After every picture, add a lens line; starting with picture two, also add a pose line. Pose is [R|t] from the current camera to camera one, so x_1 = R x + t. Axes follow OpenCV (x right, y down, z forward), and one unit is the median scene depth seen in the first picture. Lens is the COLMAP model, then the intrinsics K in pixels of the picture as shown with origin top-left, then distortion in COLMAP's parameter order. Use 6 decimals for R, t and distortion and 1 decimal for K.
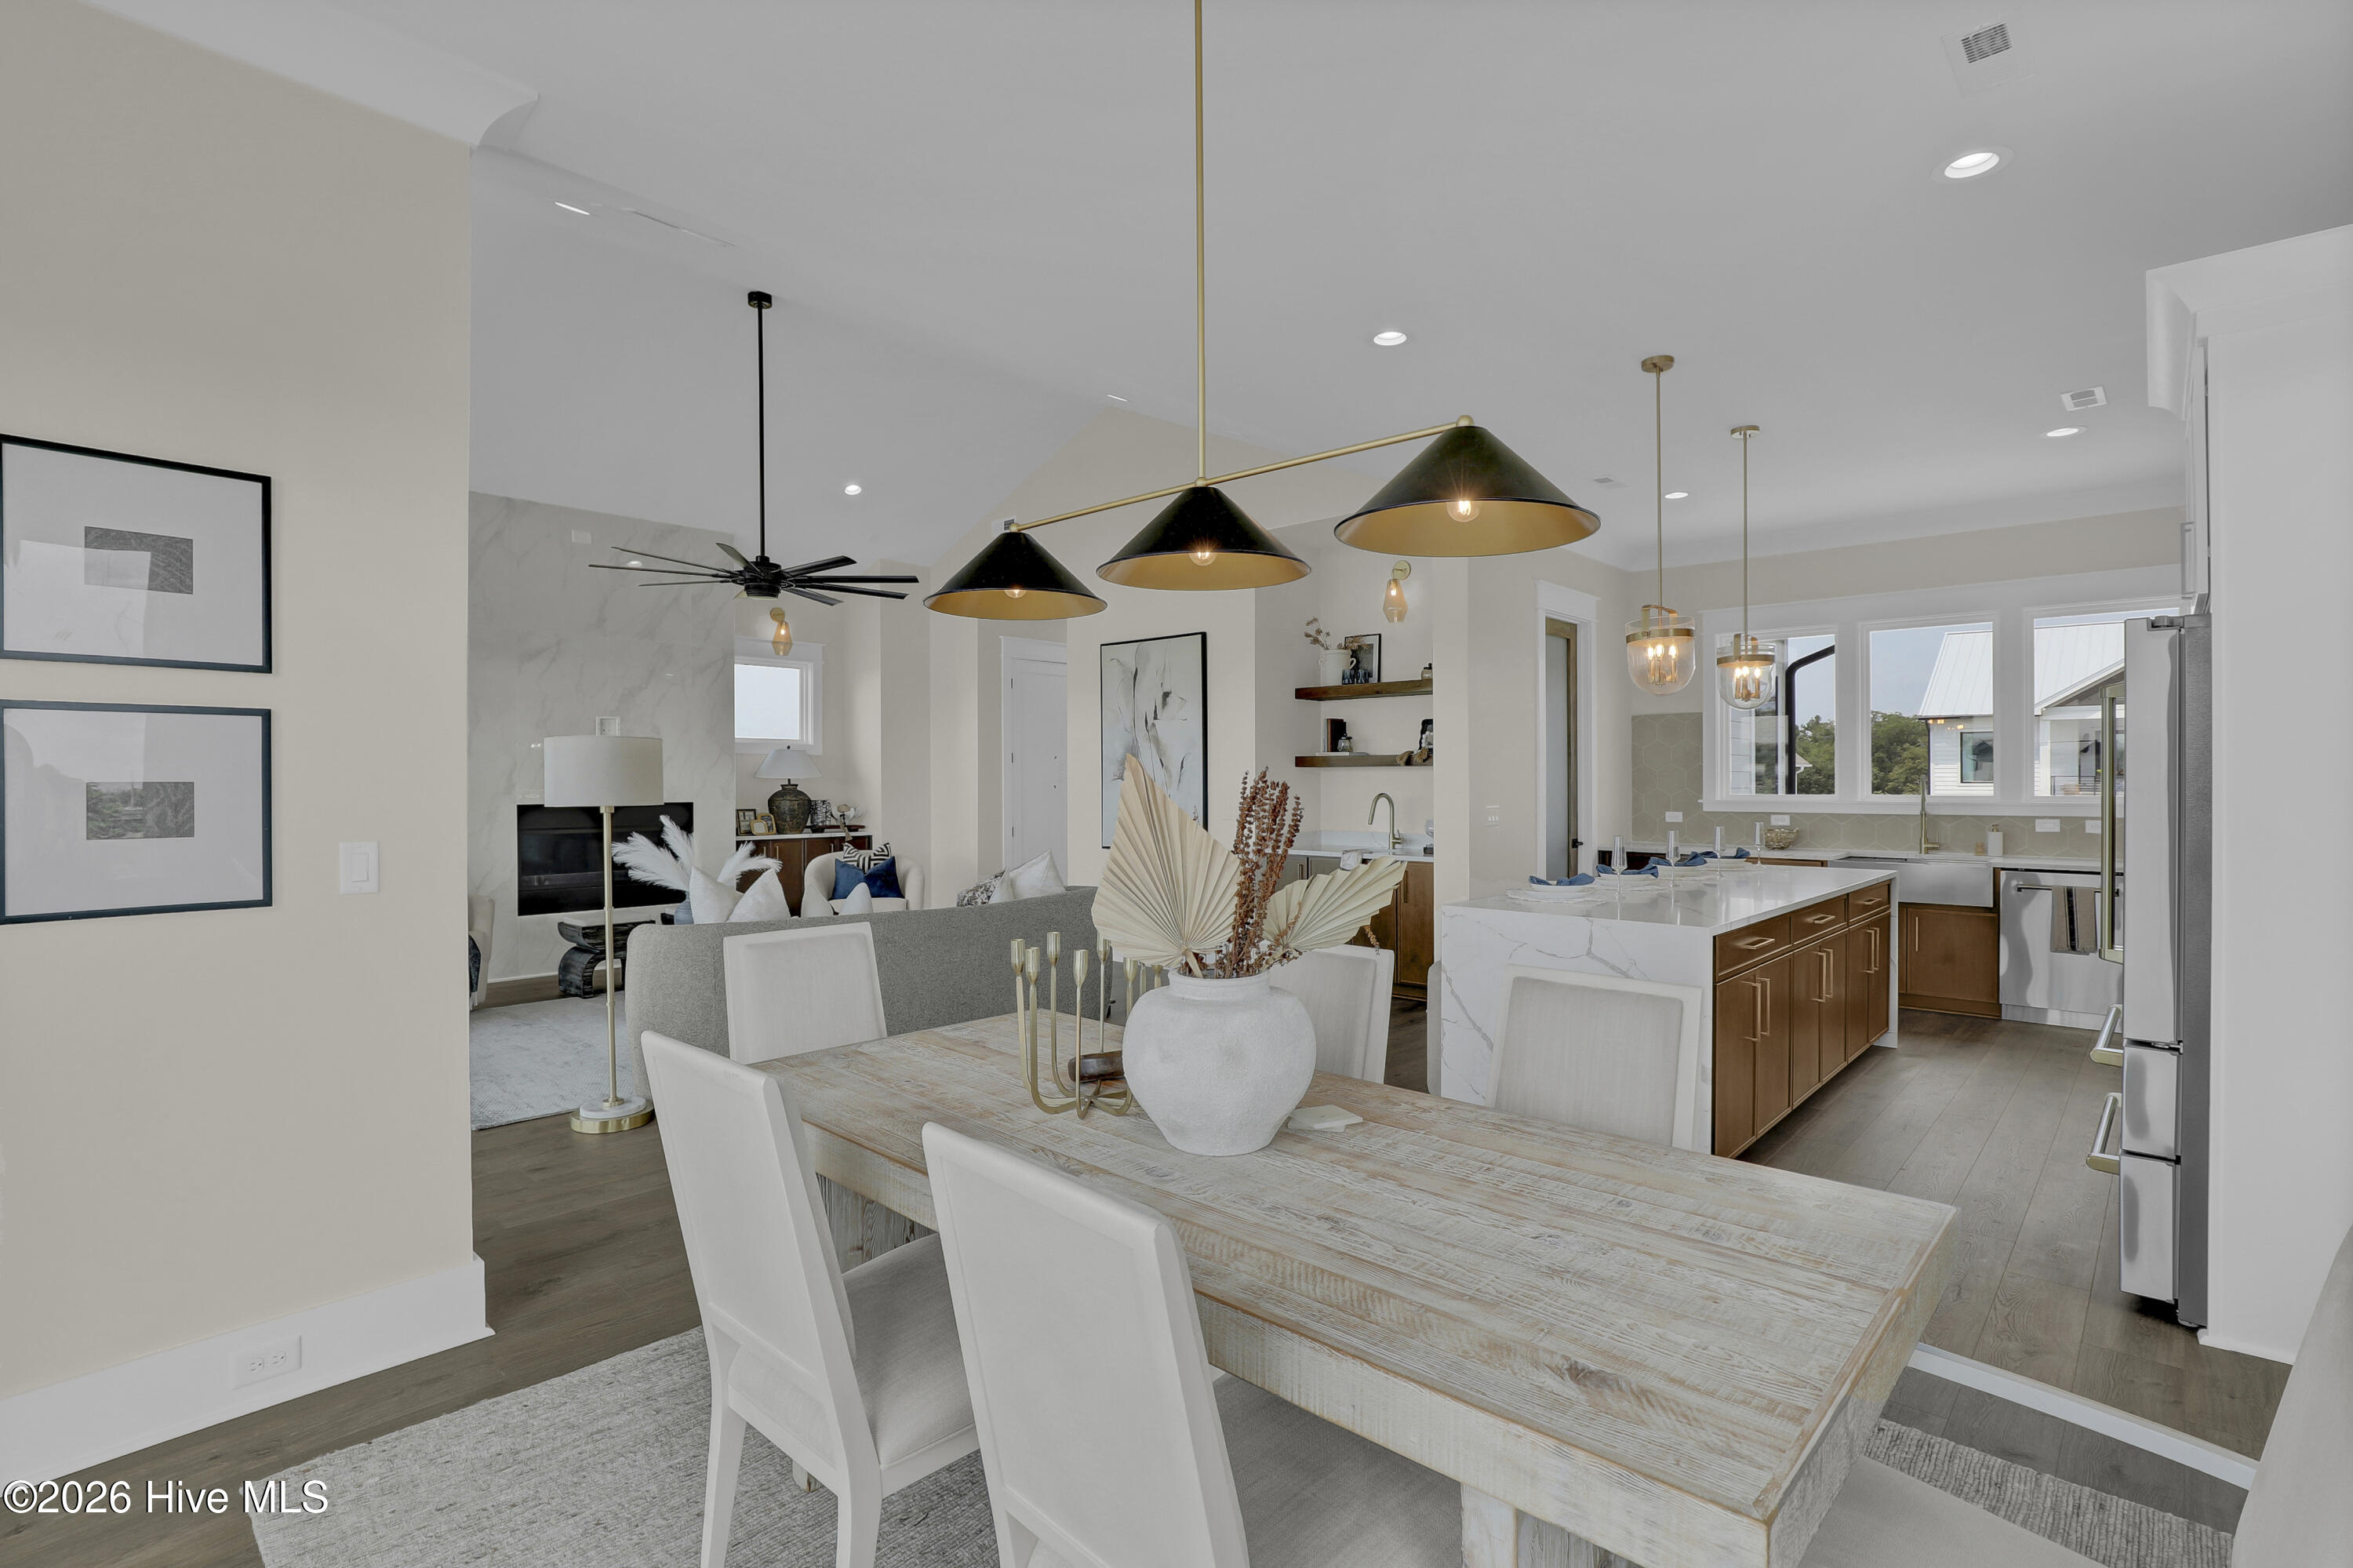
lens RADIAL K [[1111.3, 0, 1199.0], [0, 1111.3, 778.9], [0, 0, 1]] dist [-0.030738, 0.001991]
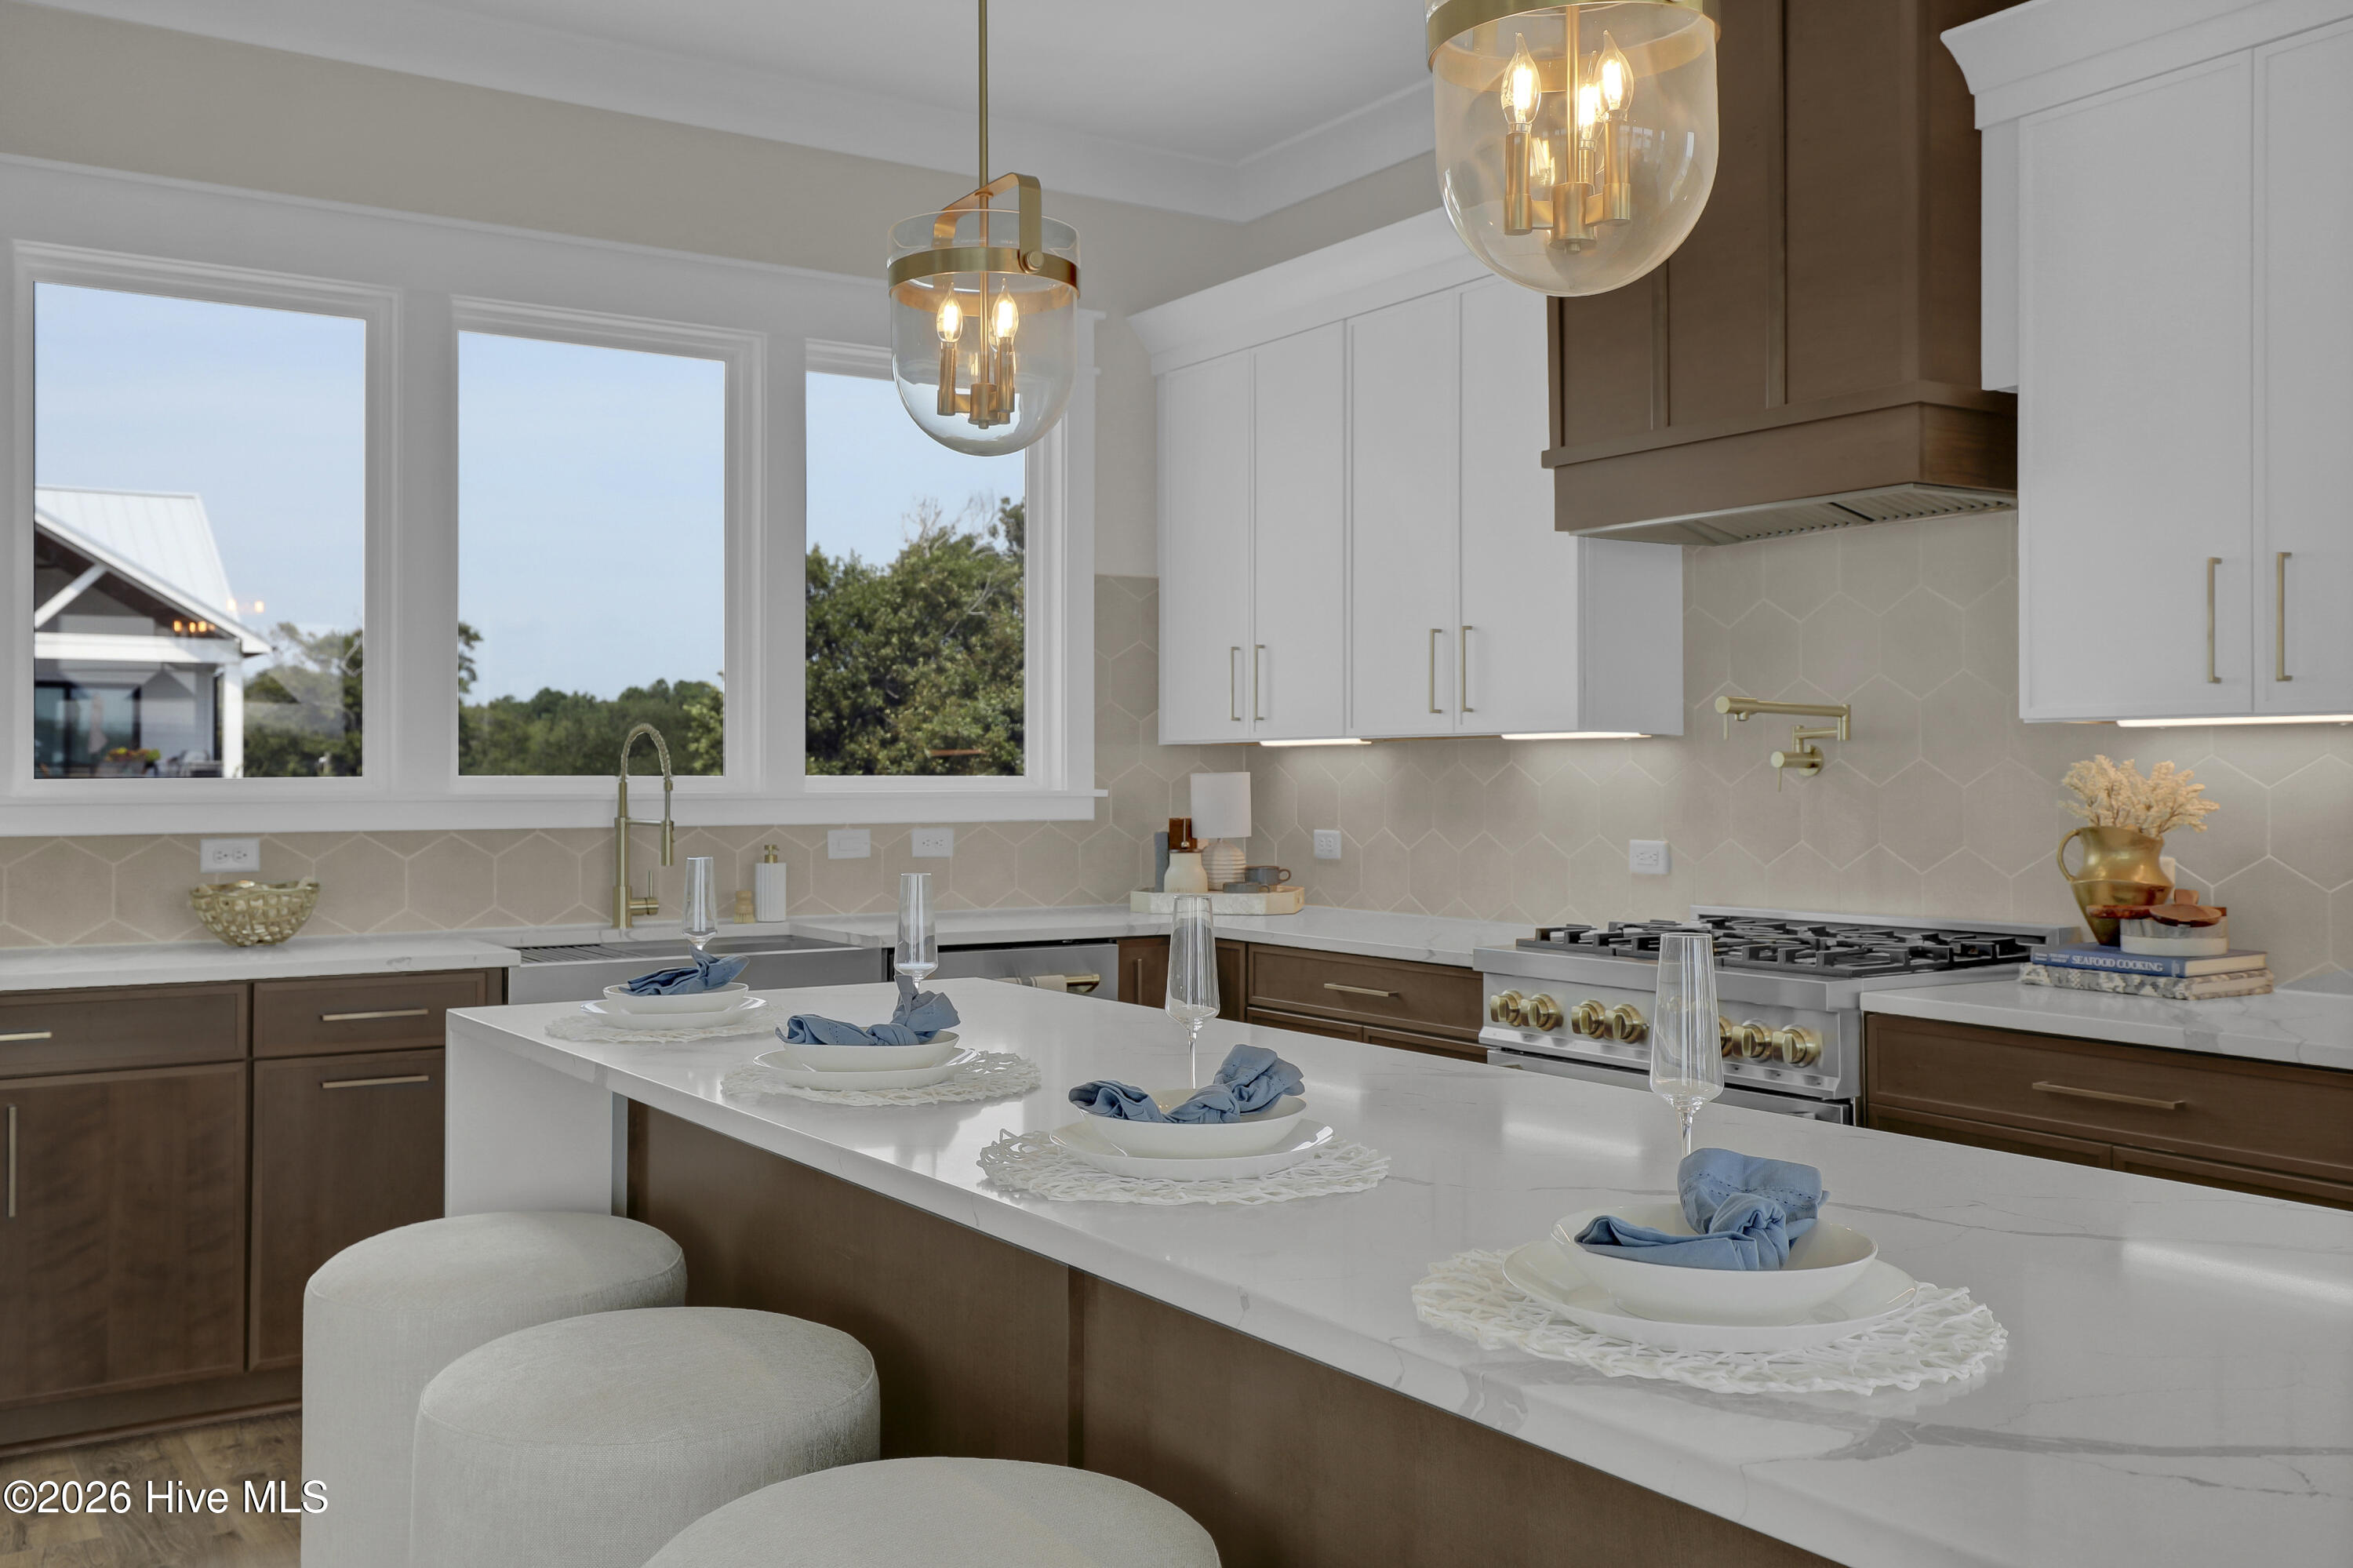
lens RADIAL K [[2085.1, 0, 1186.4], [0, 2085.1, 756.1], [0, 0, 1]] dist [0.034199, 0.004320]
pose [[0.252805, 0.010865, 0.967456, -0.007035], [-0.002454, 0.999941, -0.010588, 0.015395], [-0.967514, 0.000303, 0.252817, 0.634789]]
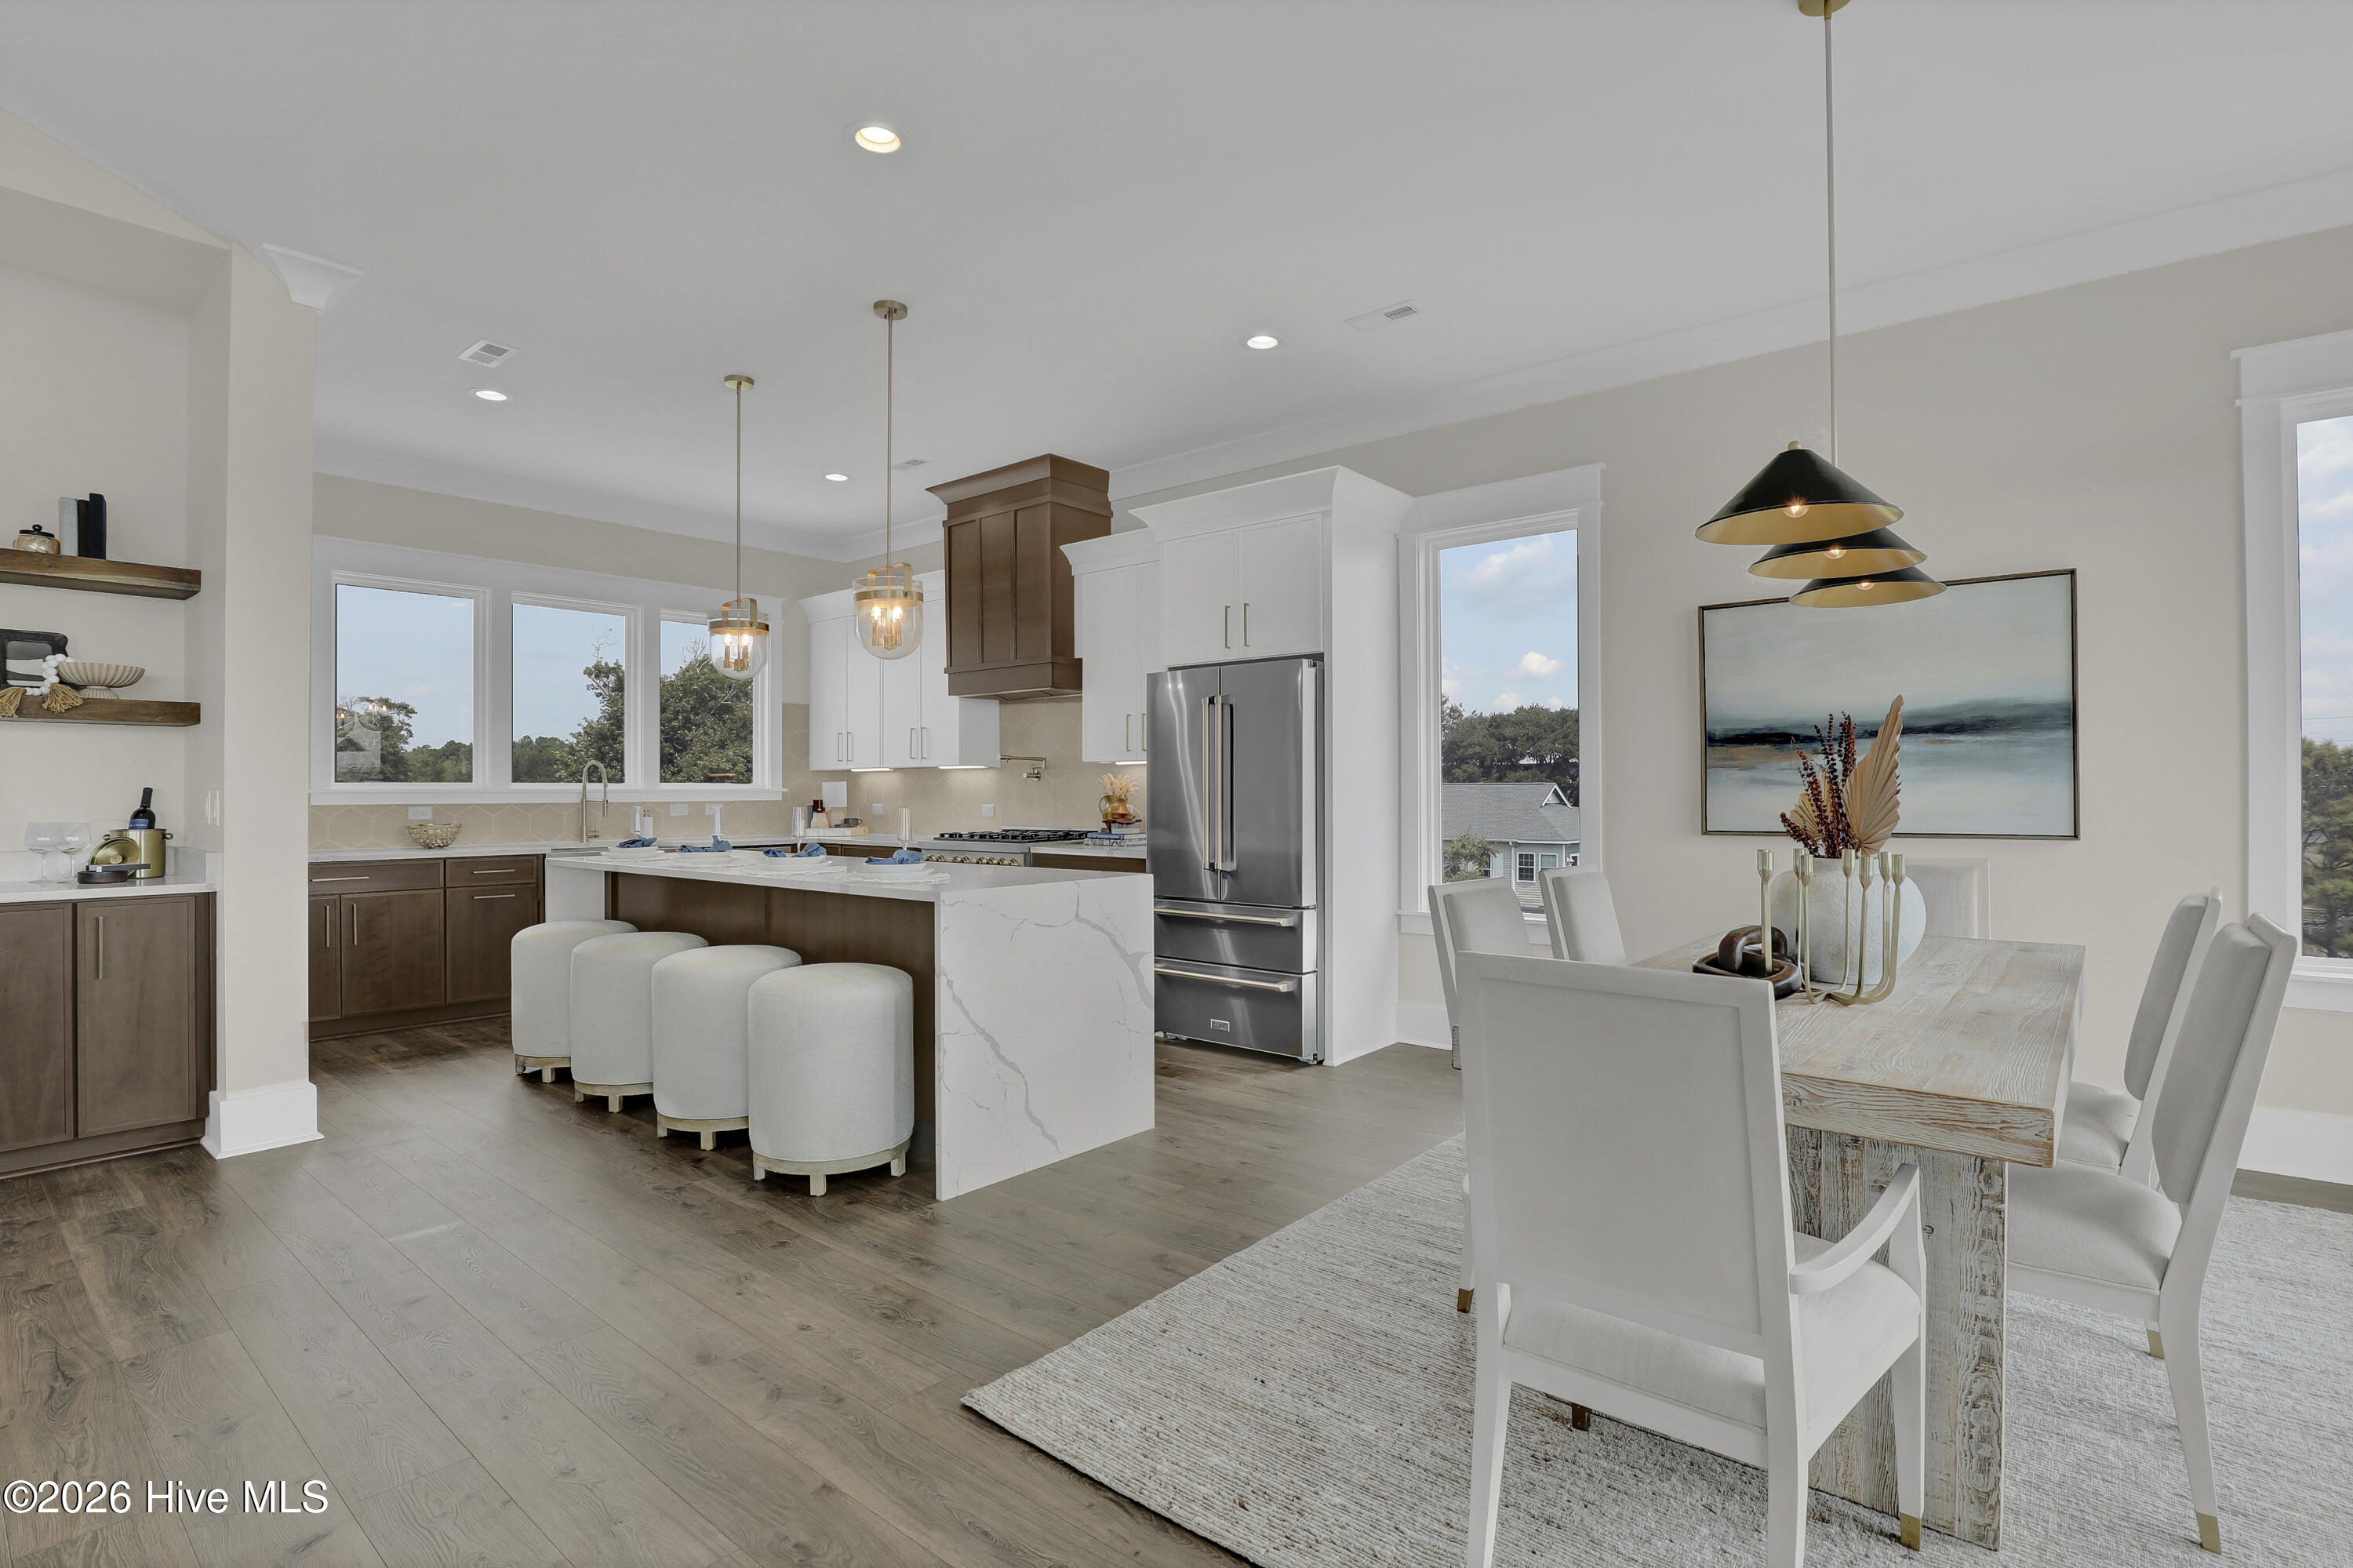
lens RADIAL K [[1111.3, 0, 1181.9], [0, 1111.3, 785.3], [0, 0, 1]] dist [-0.030738, 0.001991]
pose [[-0.035581, 0.006883, 0.999343, -0.352646], [0.001535, 0.999975, -0.006833, 0.025427], [-0.999366, 0.001291, -0.035590, 0.513459]]
